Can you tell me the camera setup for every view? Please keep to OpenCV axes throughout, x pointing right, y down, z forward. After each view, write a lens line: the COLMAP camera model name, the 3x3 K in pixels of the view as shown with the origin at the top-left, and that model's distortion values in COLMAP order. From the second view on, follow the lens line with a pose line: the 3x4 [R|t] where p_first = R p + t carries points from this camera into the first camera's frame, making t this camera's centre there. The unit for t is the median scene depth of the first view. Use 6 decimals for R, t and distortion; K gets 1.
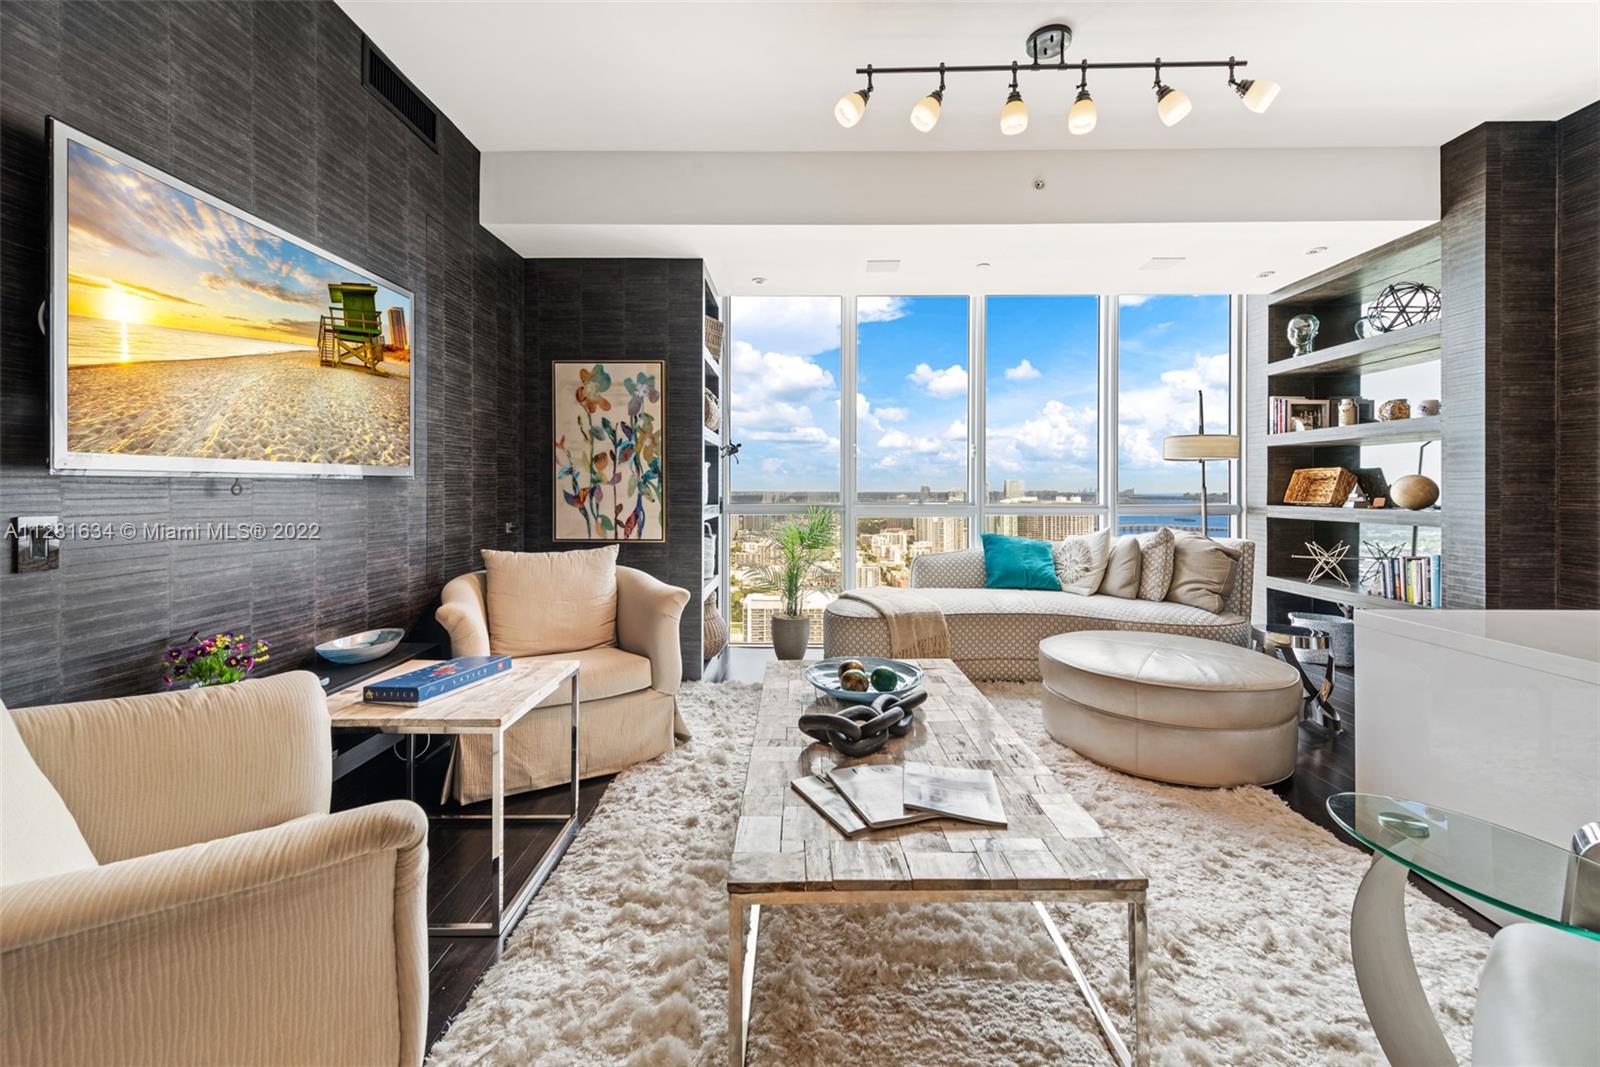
lens RADIAL K [[646.2, 0, 805.3], [0, 646.2, 486.7], [0, 0, 1]] dist [0.001557, -0.000281]
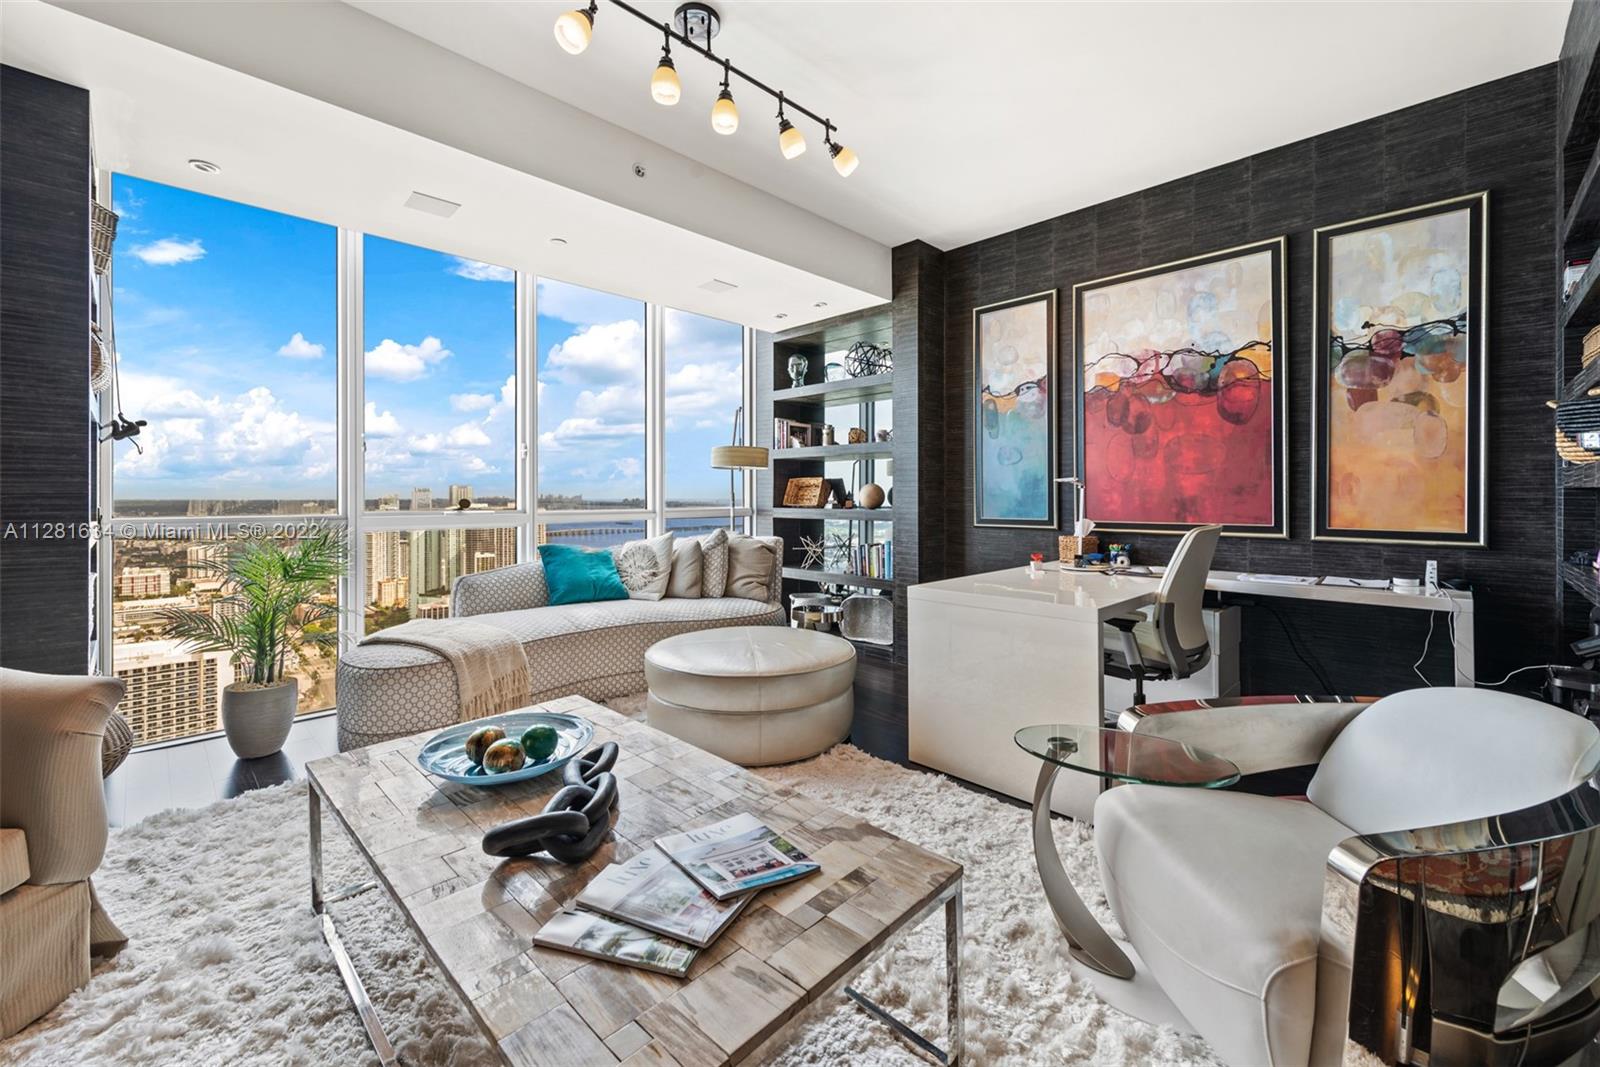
lens RADIAL K [[641.5, 0, 801.5], [0, 641.5, 495.4], [0, 0, 1]] dist [0.009800, -0.004064]
pose [[0.697052, -0.001838, 0.717019, -0.140685], [-0.000408, 0.999996, 0.002960, 0.002573], [-0.717021, -0.002356, 0.697048, 0.165735]]
